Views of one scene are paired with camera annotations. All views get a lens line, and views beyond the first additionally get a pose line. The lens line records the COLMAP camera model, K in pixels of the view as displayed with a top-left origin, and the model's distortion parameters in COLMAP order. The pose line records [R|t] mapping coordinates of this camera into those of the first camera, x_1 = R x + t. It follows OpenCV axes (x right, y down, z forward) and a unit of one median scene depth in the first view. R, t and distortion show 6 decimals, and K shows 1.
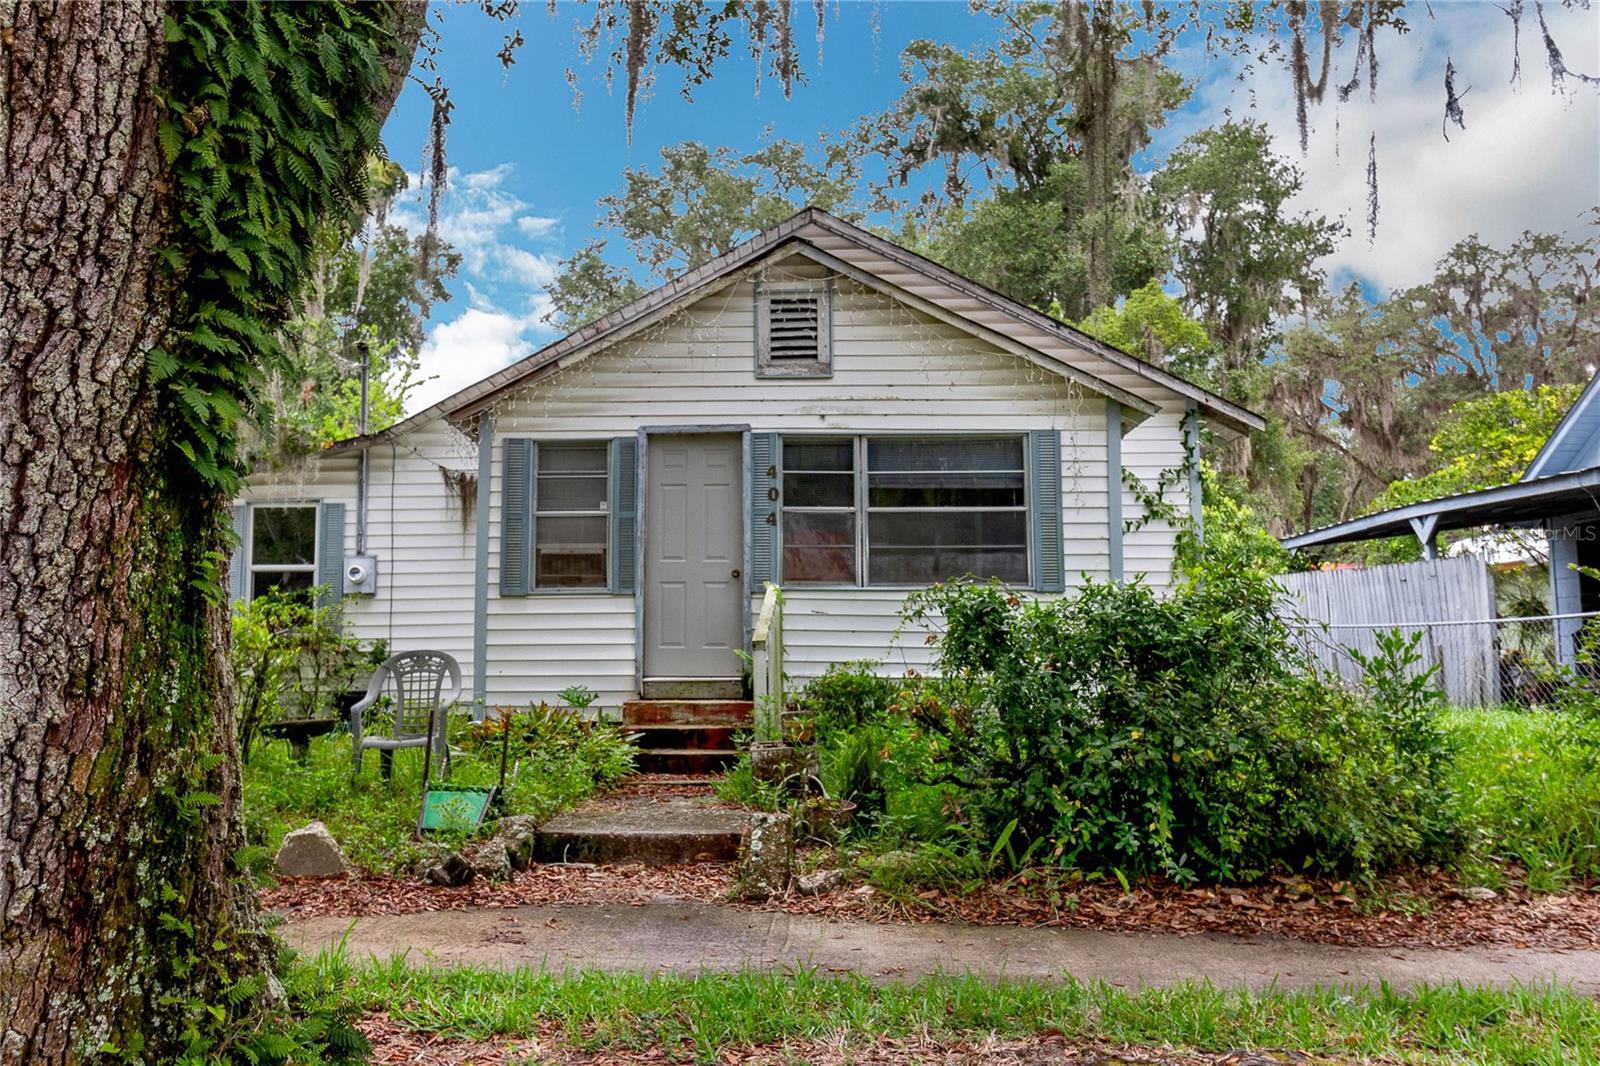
lens RADIAL K [[1247.4, 0, 768.9], [0, 1247.4, 492.1], [0, 0, 1]] dist [0.040291, 0.003866]
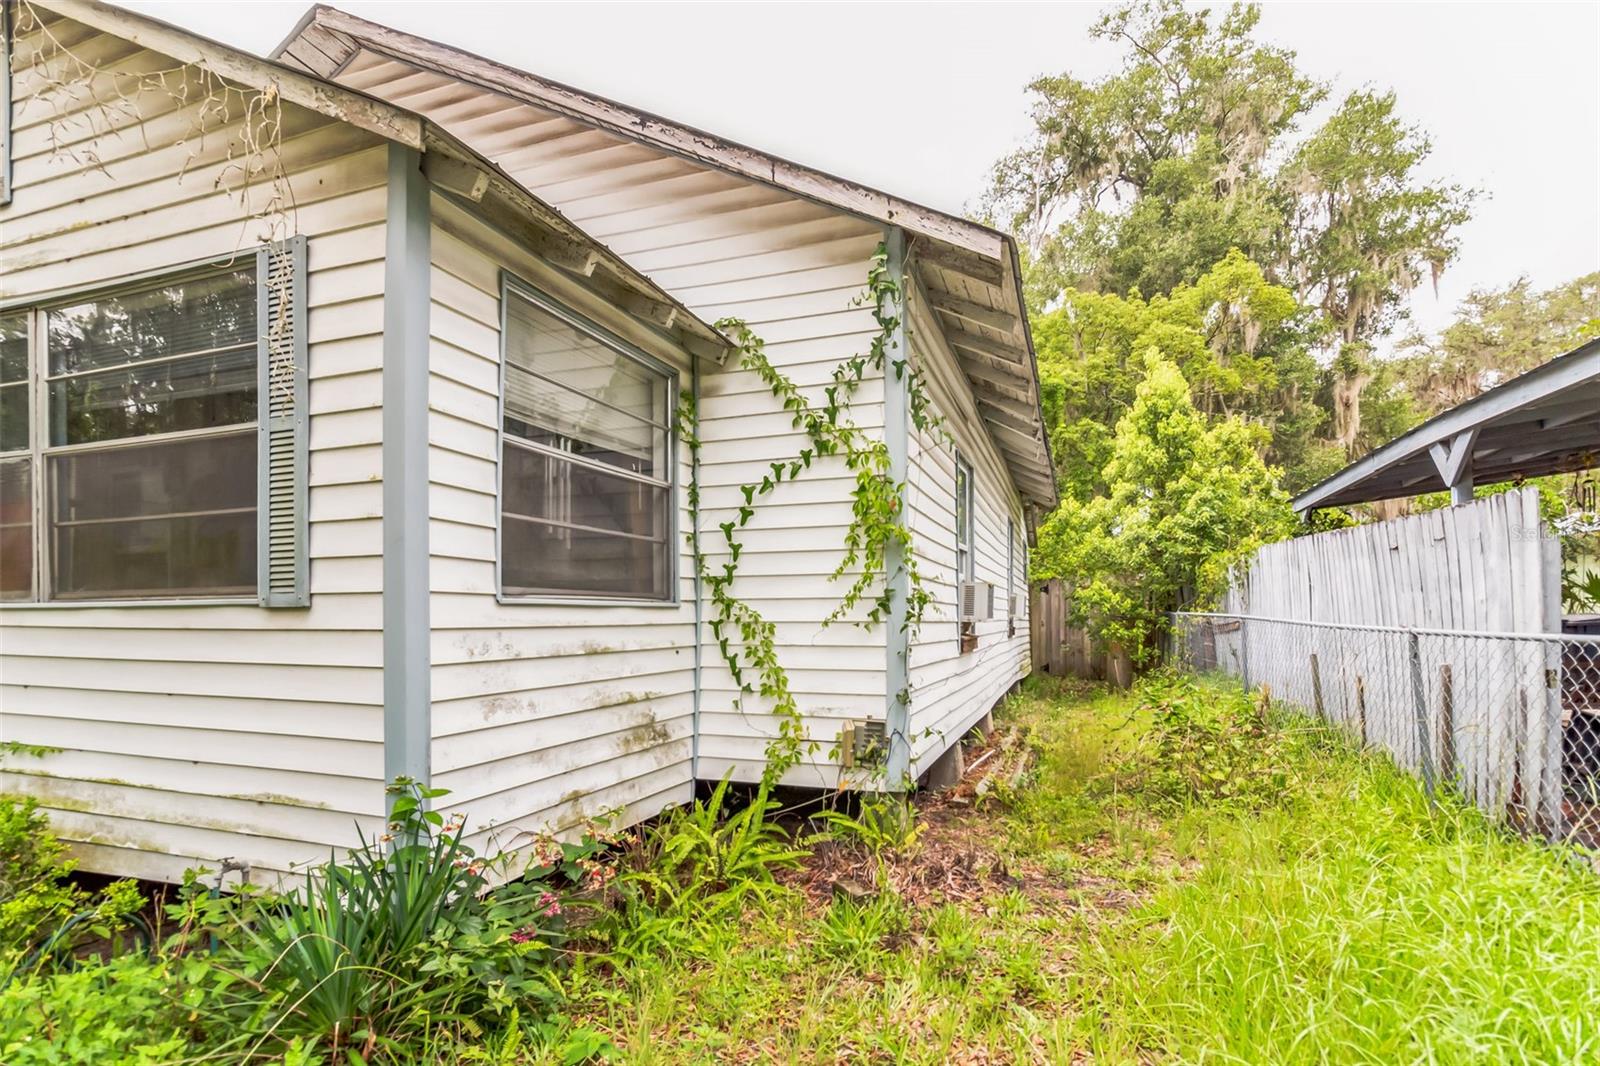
lens RADIAL K [[770.4, 0, 850.3], [0, 770.4, 598.2], [0, 0, 1]] dist [0.001782, 0.000802]
pose [[0.957391, -0.012523, -0.288523, 0.483766], [0.047144, 0.992435, 0.113360, 0.053134], [0.284920, -0.122133, 0.950739, 0.776782]]
